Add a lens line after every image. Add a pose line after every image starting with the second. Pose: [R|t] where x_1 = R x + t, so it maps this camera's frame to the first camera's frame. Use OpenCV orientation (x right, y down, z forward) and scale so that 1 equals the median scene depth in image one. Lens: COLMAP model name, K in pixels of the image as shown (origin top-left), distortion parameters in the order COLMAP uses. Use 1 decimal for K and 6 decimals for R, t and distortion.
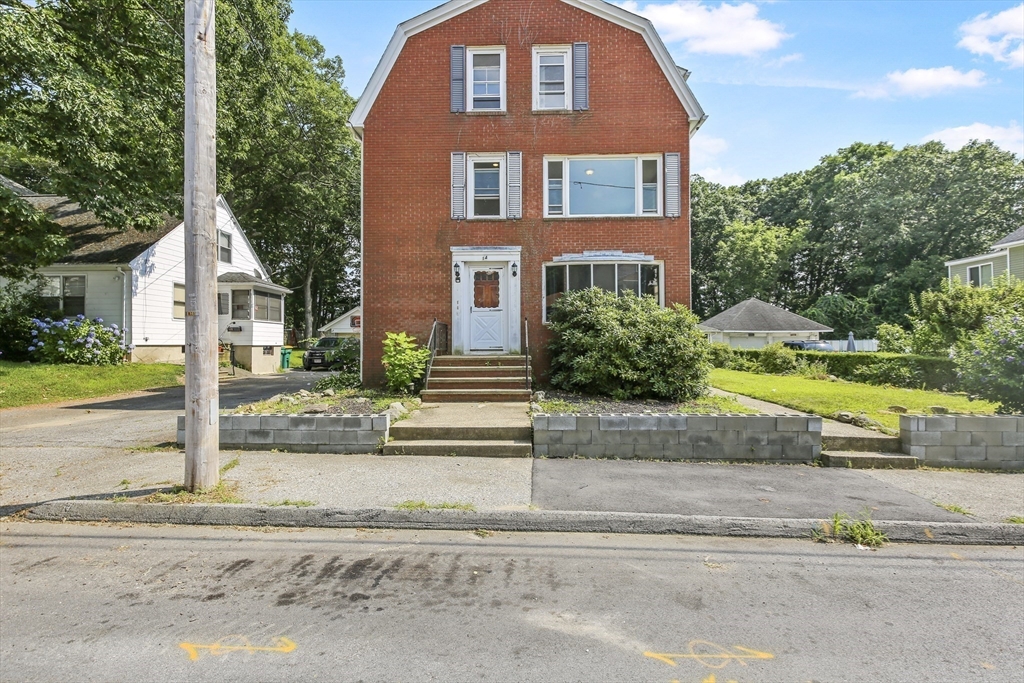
lens RADIAL K [[471.6, 0, 523.6], [0, 471.6, 315.1], [0, 0, 1]] dist [0.016505, -0.008269]
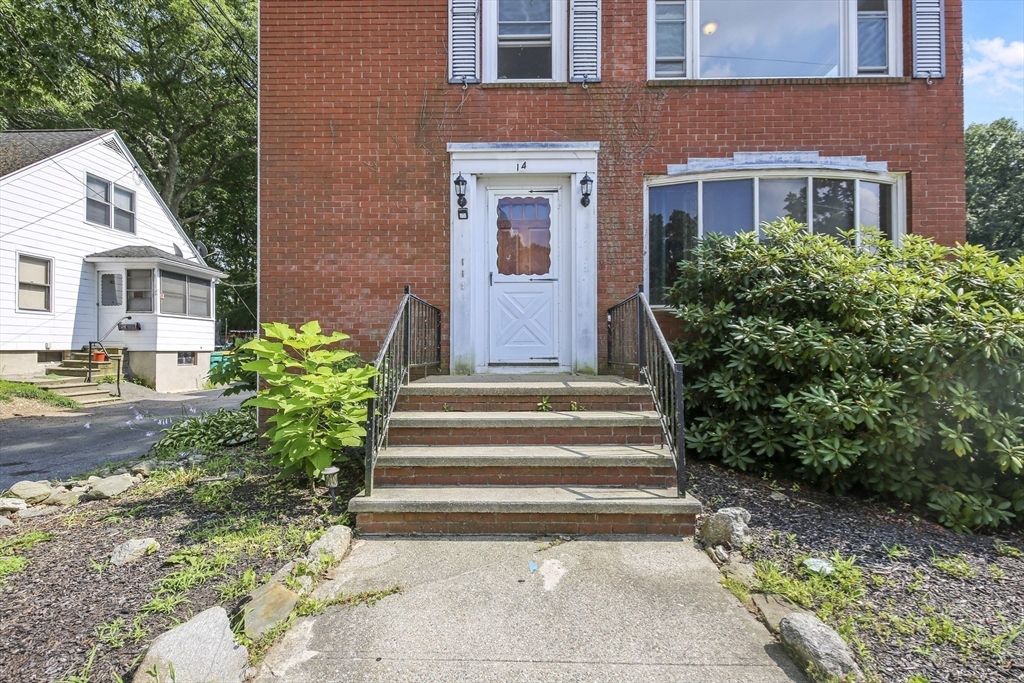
lens RADIAL K [[385.4, 0, 516.4], [0, 385.4, 330.9], [0, 0, 1]] dist [0.010367, -0.004034]
pose [[0.999866, 0.003277, 0.016018, -0.091803], [-0.003527, 0.999872, 0.015619, 0.034473], [-0.015965, -0.015673, 0.999750, 0.614460]]
